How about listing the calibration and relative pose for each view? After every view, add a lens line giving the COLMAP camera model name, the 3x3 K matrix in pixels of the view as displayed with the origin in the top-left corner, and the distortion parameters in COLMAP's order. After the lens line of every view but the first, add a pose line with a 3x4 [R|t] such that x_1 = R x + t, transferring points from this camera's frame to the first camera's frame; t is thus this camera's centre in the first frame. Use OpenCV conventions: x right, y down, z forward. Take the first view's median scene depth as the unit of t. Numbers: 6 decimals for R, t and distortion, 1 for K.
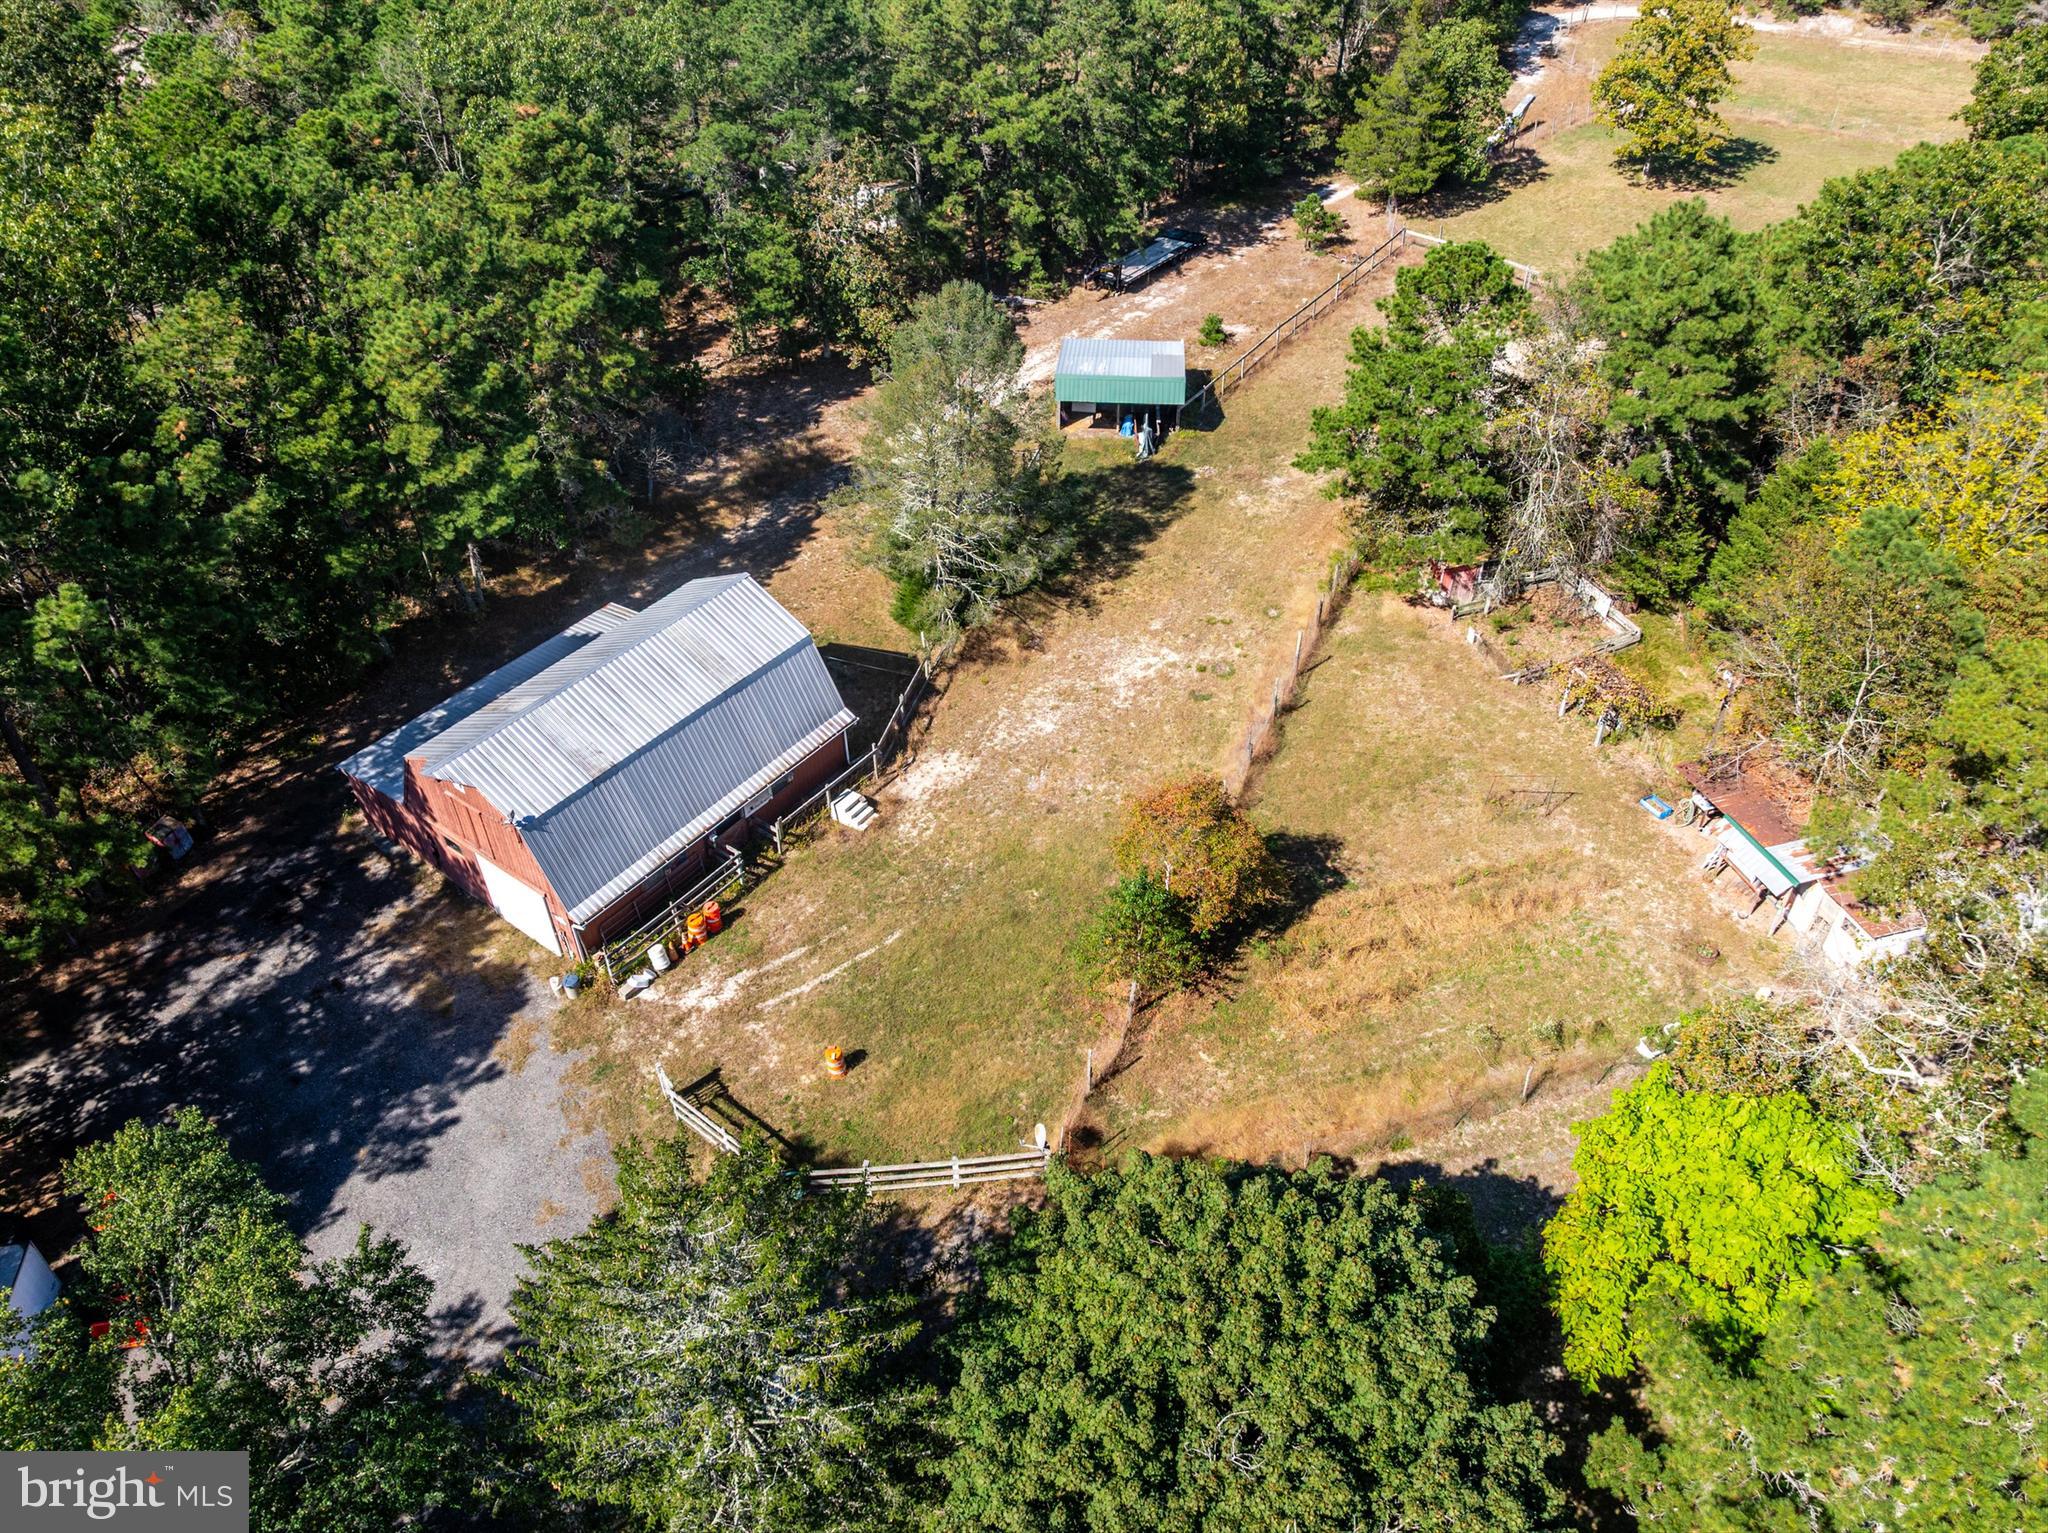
lens RADIAL K [[1451.6, 0, 1019.6], [0, 1451.6, 749.2], [0, 0, 1]] dist [-0.047410, 0.014780]
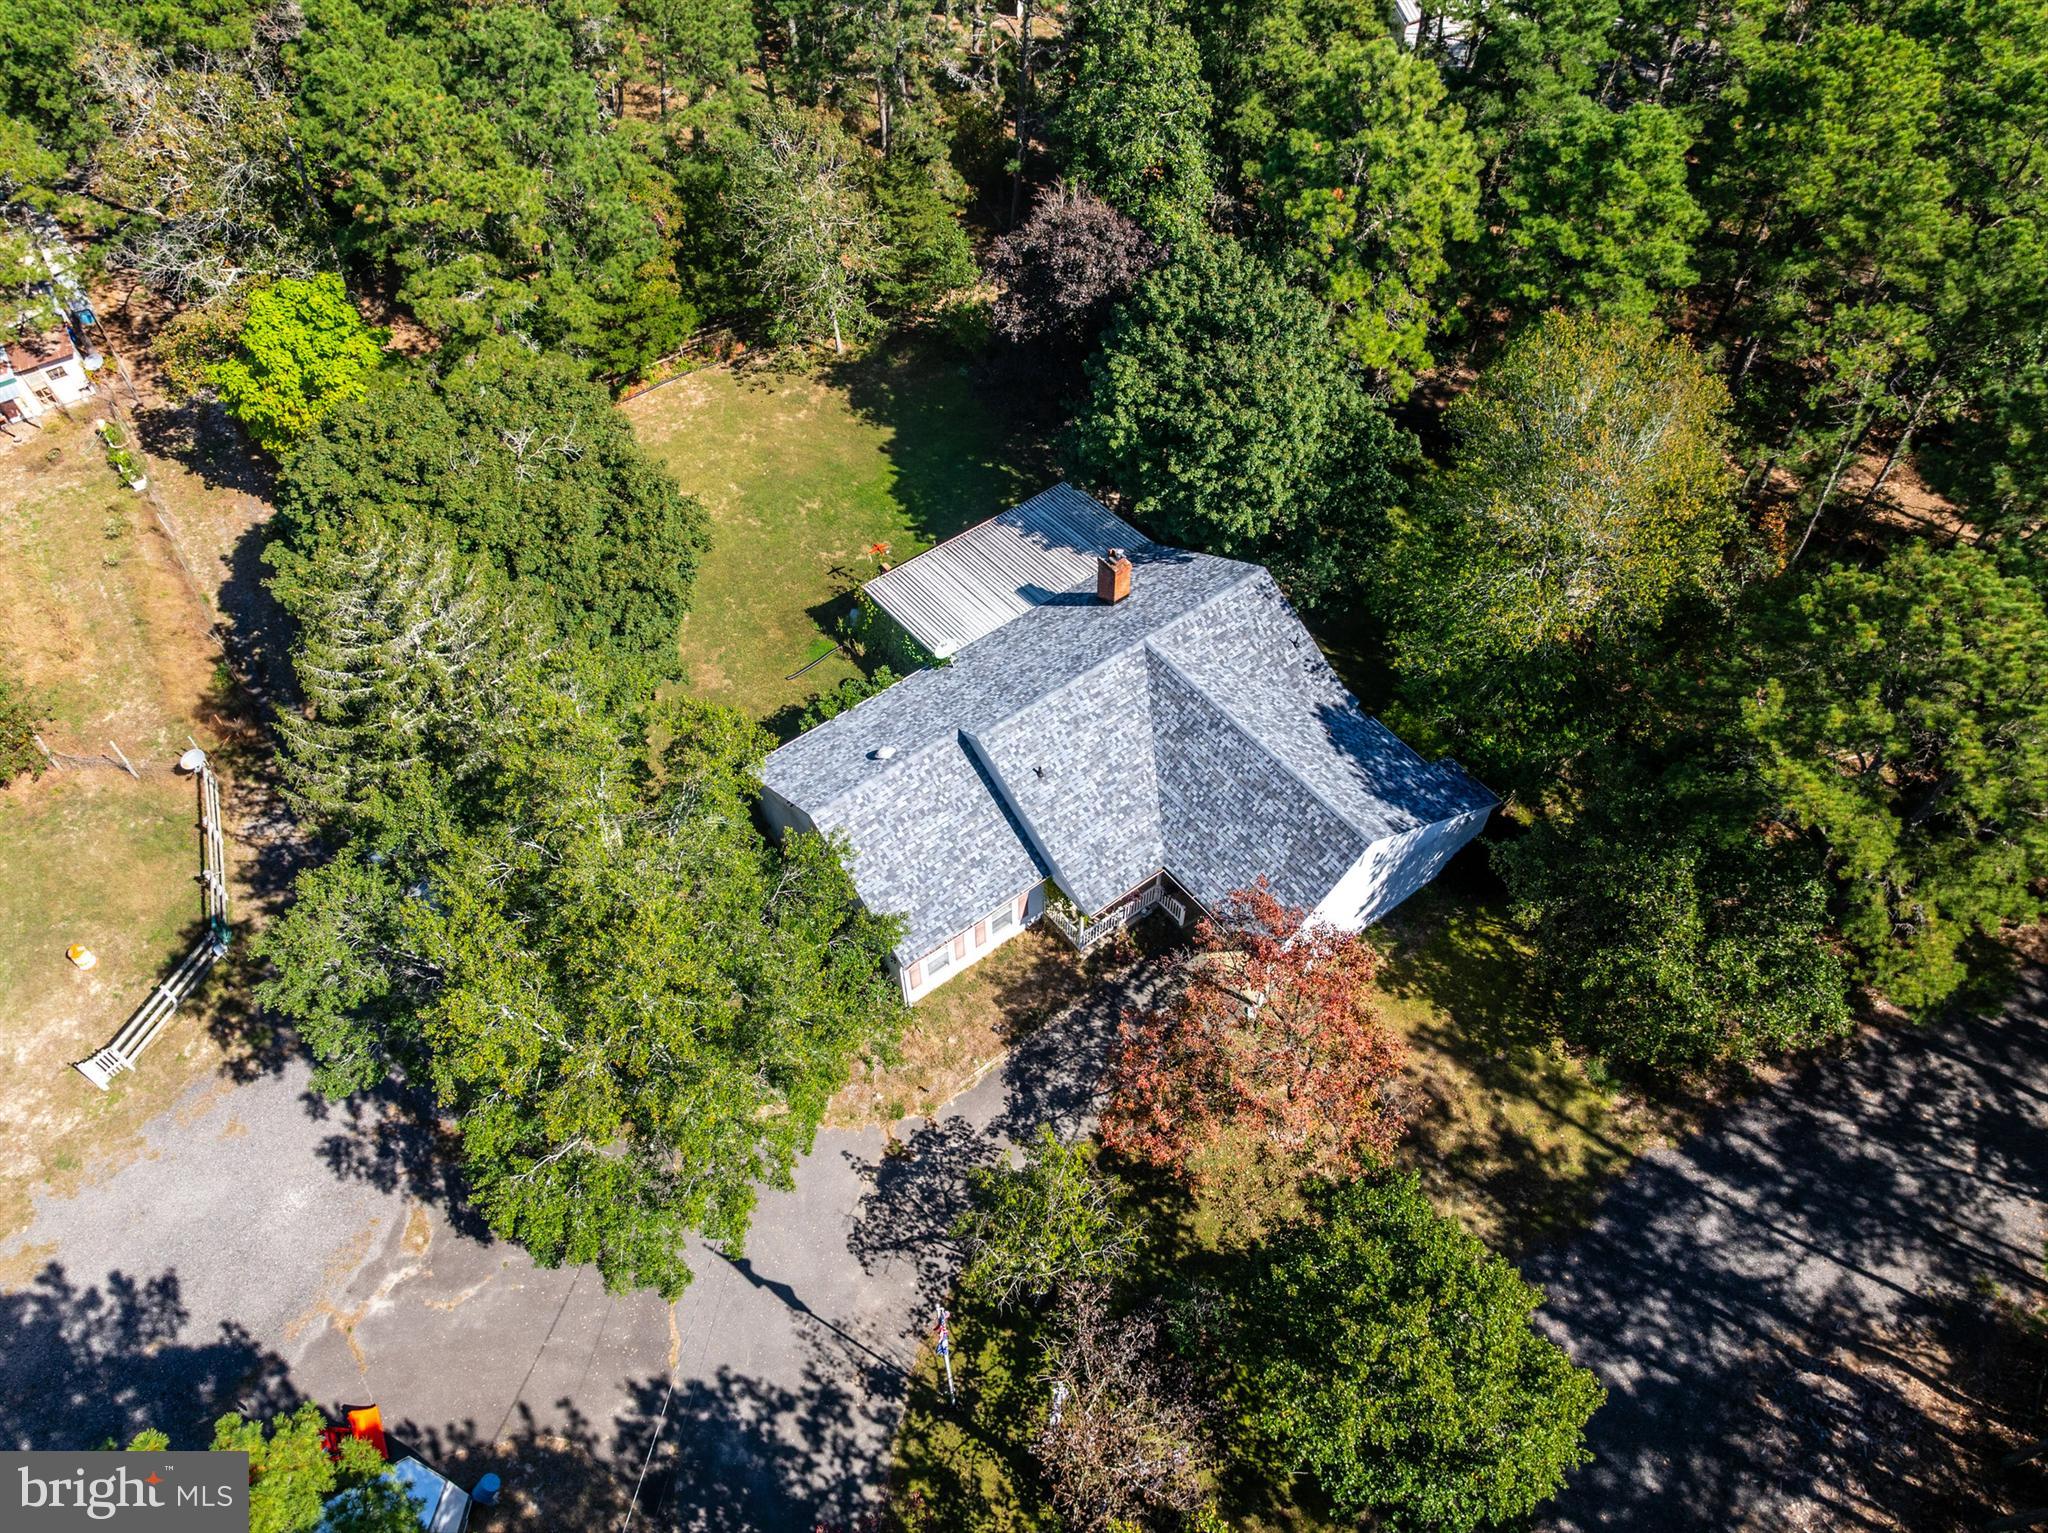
lens RADIAL K [[1451.6, 0, 1030.0], [0, 1451.6, 732.4], [0, 0, 1]] dist [-0.047410, 0.014780]
pose [[-0.293731, -0.728845, 0.618472, -0.817768], [0.620416, 0.346852, 0.703405, -0.142238], [-0.727191, 0.590322, 0.350305, 0.007844]]
